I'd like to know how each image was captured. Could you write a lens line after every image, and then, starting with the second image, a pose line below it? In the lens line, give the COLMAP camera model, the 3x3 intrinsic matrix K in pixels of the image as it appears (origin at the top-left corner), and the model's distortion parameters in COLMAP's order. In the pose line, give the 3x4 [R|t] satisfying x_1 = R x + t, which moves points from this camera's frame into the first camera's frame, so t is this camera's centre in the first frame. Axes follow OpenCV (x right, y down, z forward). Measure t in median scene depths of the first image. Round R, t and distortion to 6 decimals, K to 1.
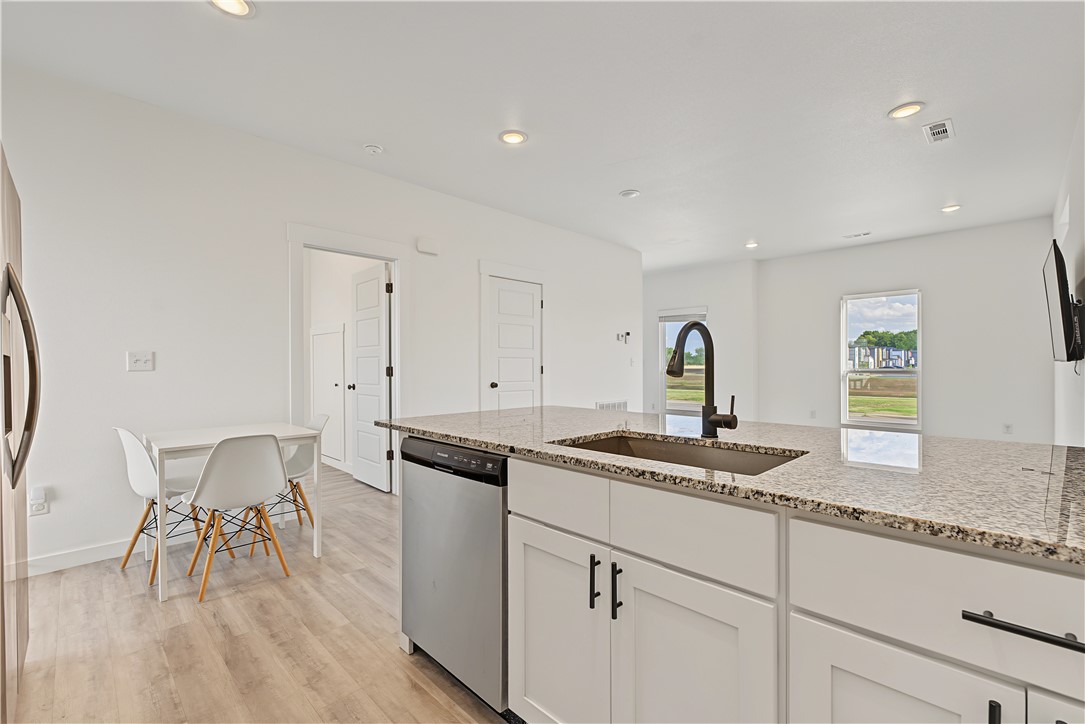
lens RADIAL K [[469.1, 0, 542.4], [0, 469.1, 367.2], [0, 0, 1]] dist [-0.001999, -0.000729]
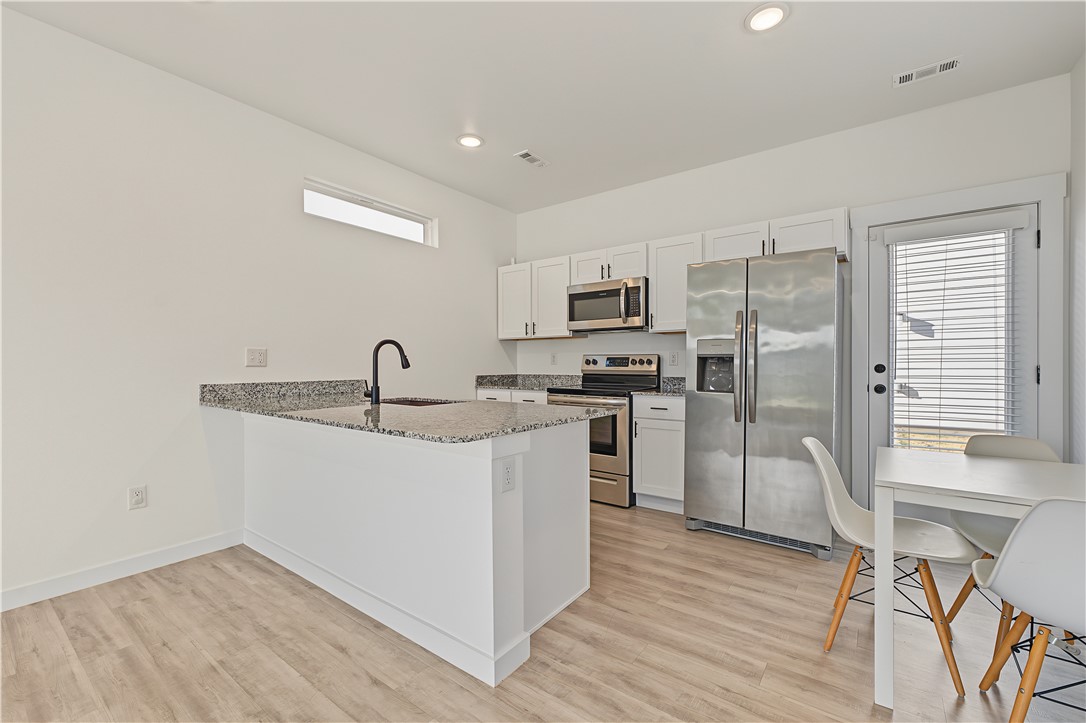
lens RADIAL K [[454.1, 0, 544.4], [0, 454.1, 366.7], [0, 0, 1]] dist [0.000599, 0.000431]
pose [[-0.988621, 0.006100, -0.150303, -0.006114], [0.004301, 0.999915, 0.012291, -0.002240], [0.150365, 0.011505, -0.988564, 1.410204]]
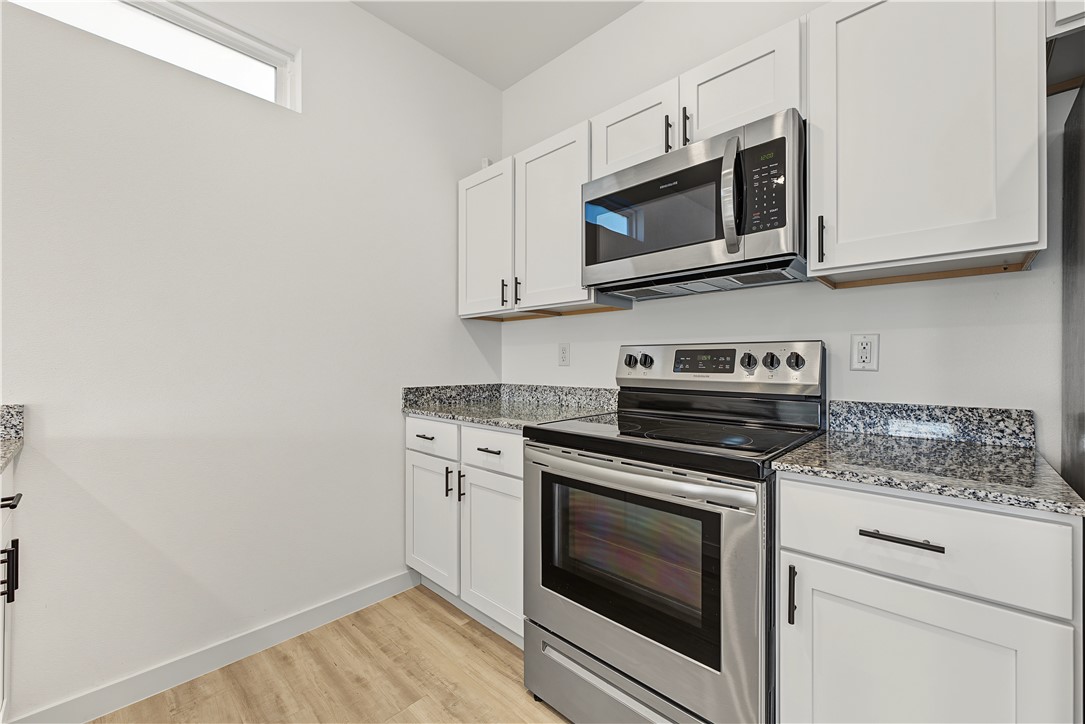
lens RADIAL K [[435.8, 0, 542.5], [0, 435.8, 362.0], [0, 0, 1]] dist [-0.000907, -0.000033]
pose [[-0.999614, 0.001798, -0.027741, -0.223863], [0.001756, 0.999997, 0.001521, 0.001526], [0.027744, 0.001472, -0.999614, 0.592130]]
